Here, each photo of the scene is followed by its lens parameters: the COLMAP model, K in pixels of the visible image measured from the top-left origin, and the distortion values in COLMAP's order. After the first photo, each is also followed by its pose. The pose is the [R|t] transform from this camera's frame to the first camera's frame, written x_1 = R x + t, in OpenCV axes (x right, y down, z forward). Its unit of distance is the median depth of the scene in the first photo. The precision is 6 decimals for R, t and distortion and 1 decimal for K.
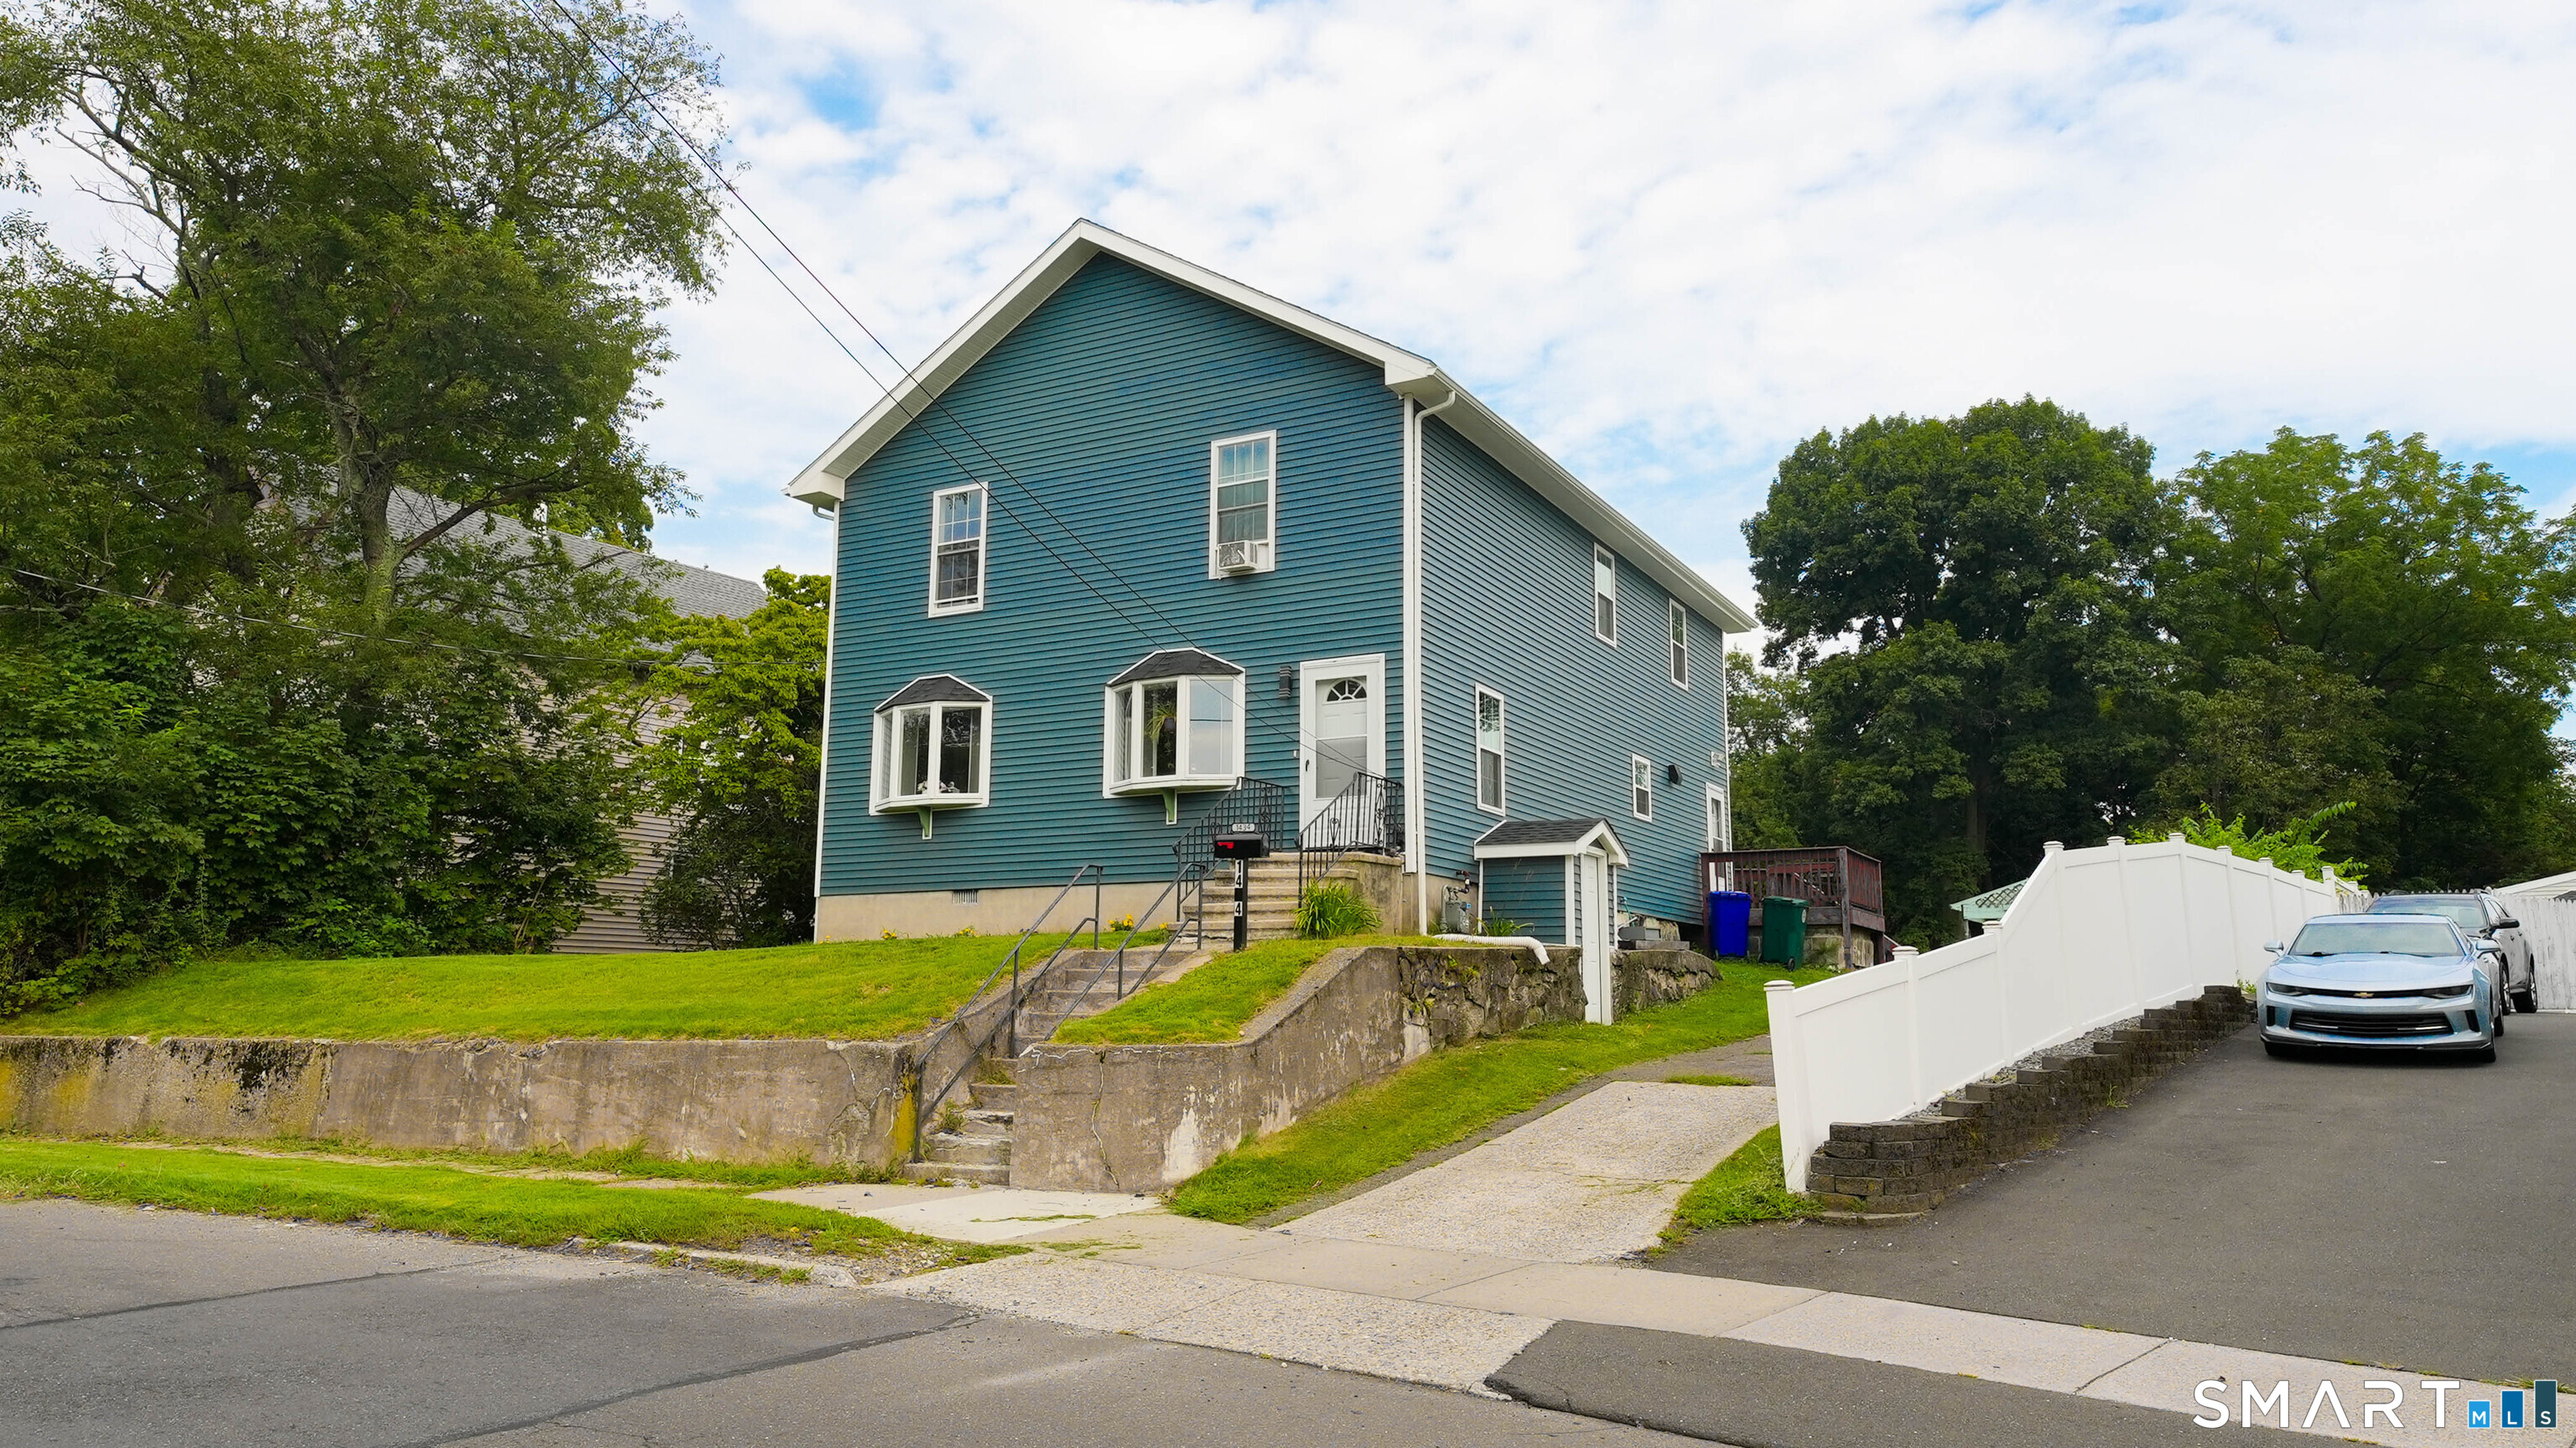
lens RADIAL K [[1812.1, 0, 1288.0], [0, 1812.1, 724.0], [0, 0, 1]] dist [0.066907, -0.002165]
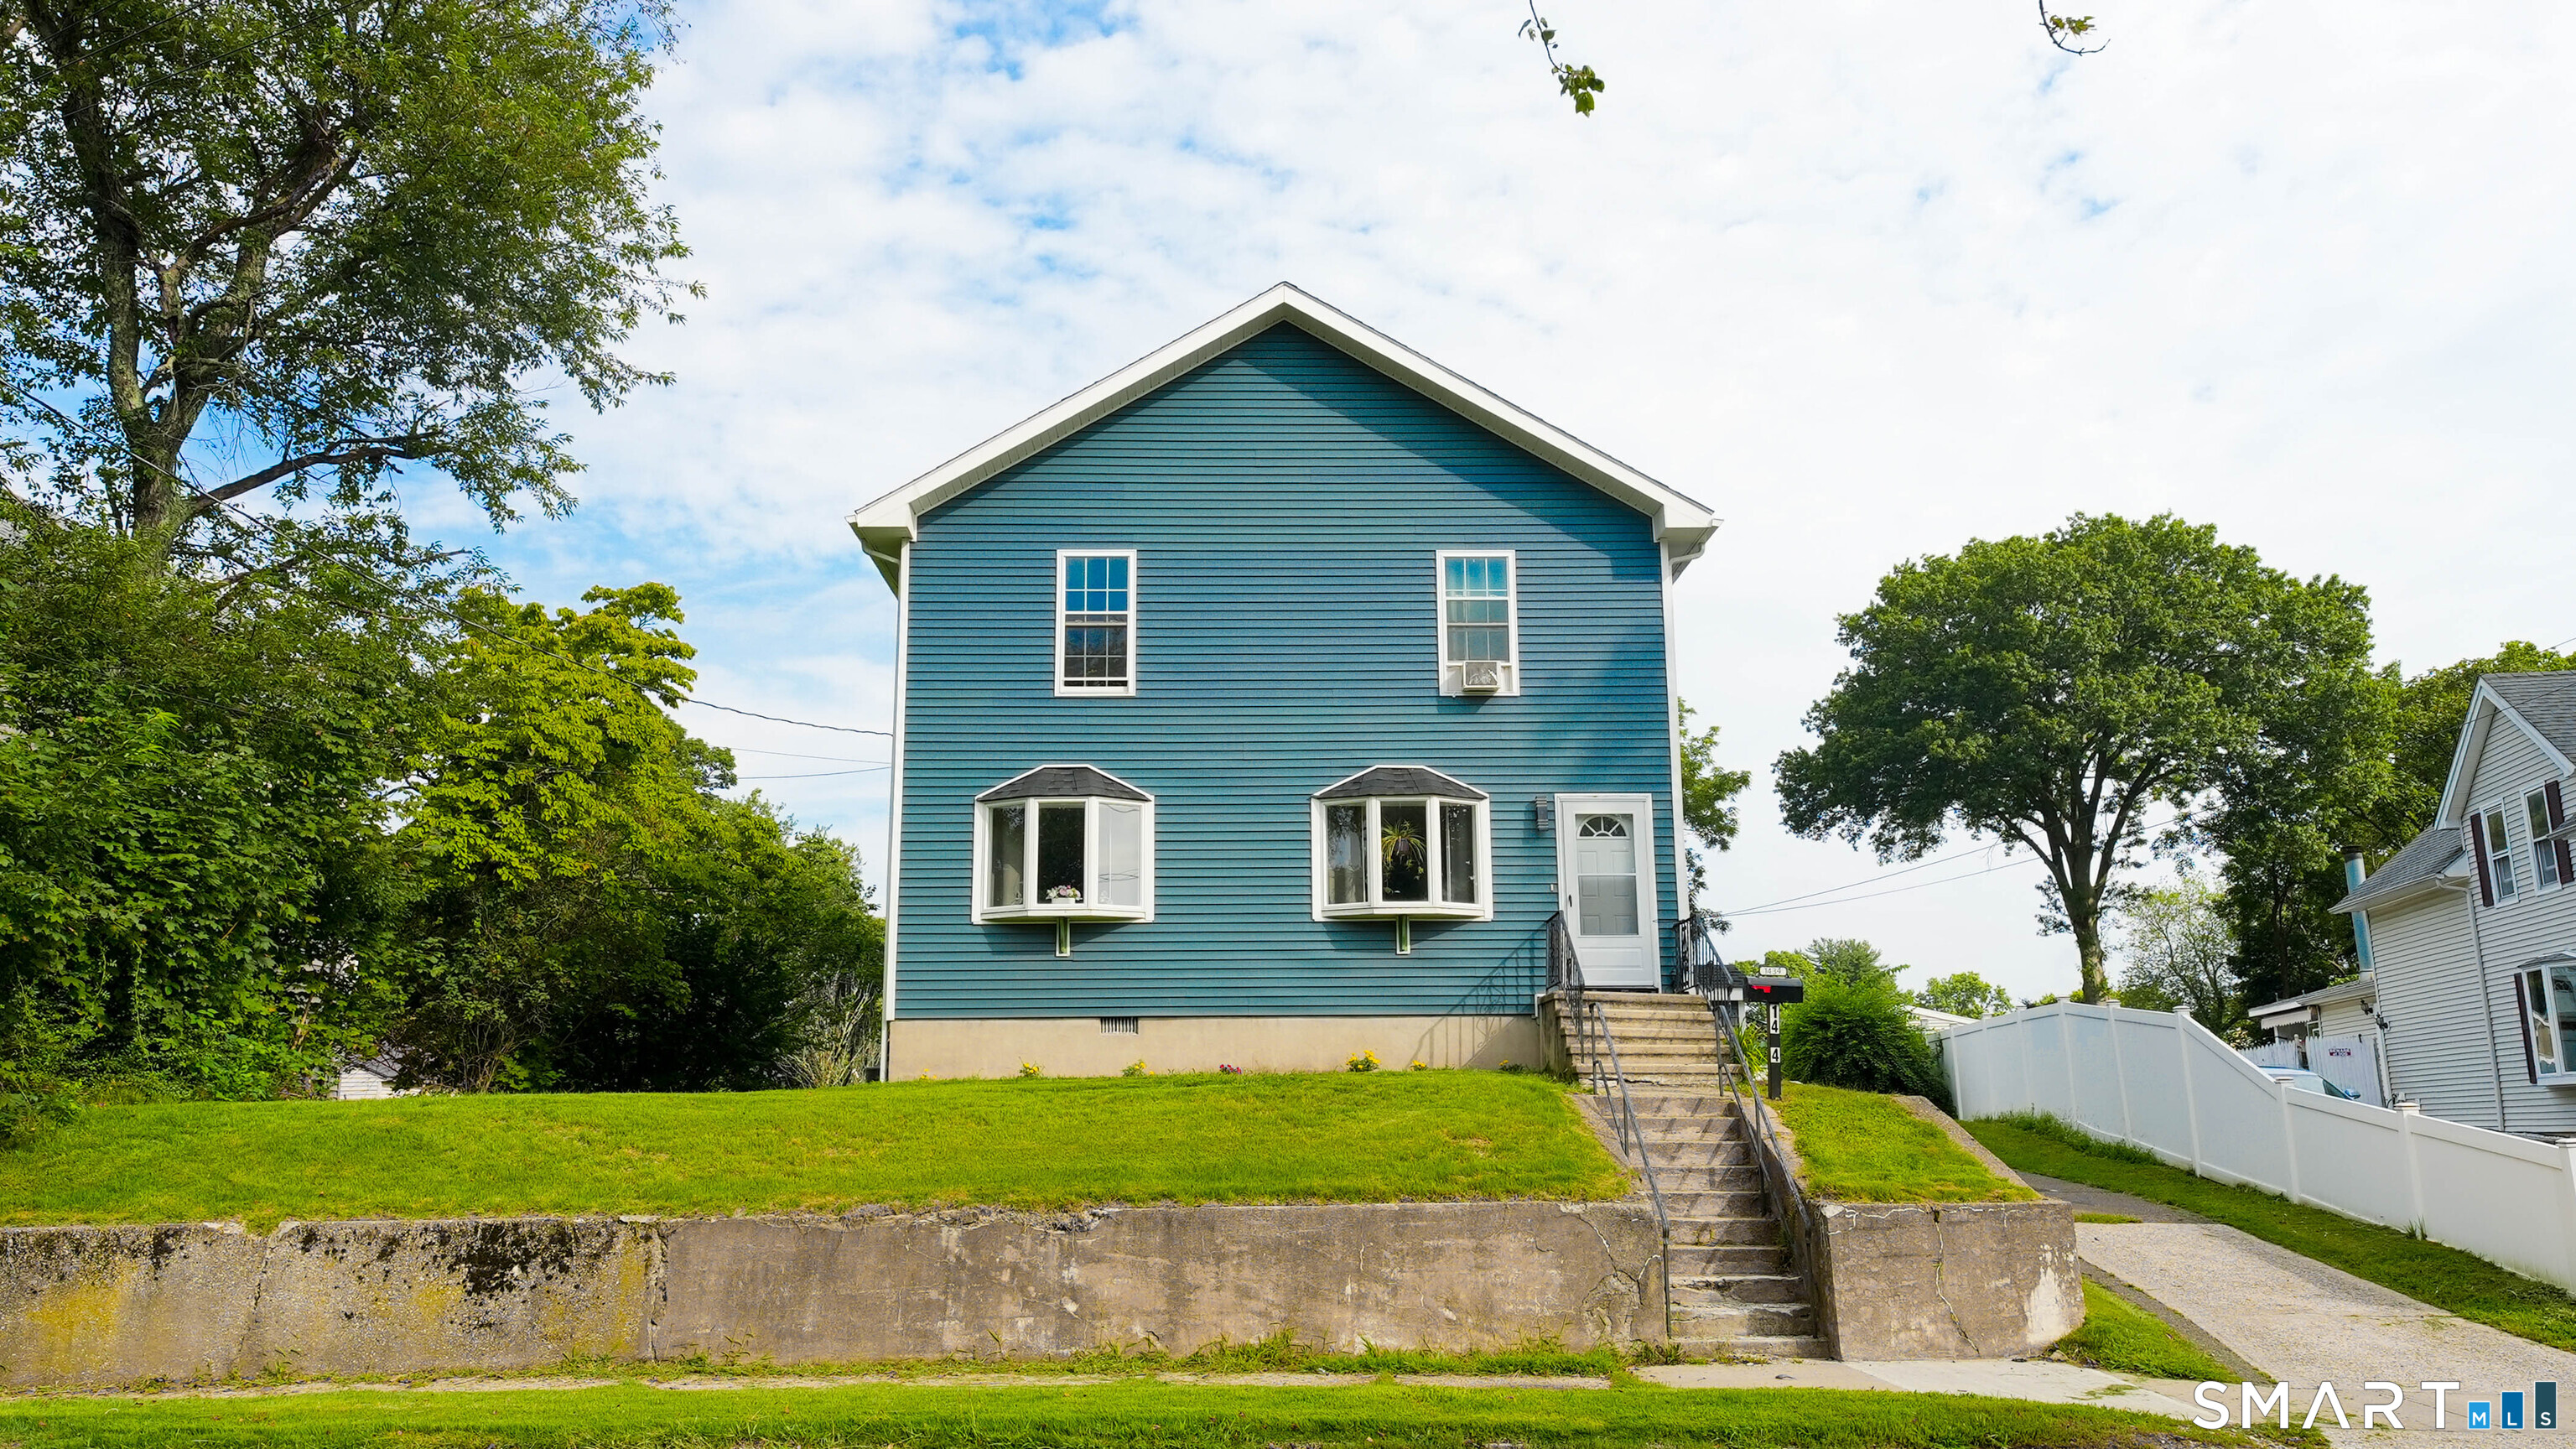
lens RADIAL K [[1837.0, 0, 1286.8], [0, 1837.0, 782.8], [0, 0, 1]] dist [0.072995, -0.002753]
pose [[0.847276, 0.089269, 0.523598, -0.729183], [-0.072942, 0.995991, -0.051774, 0.024790], [-0.526121, 0.005675, 0.850391, 0.271365]]
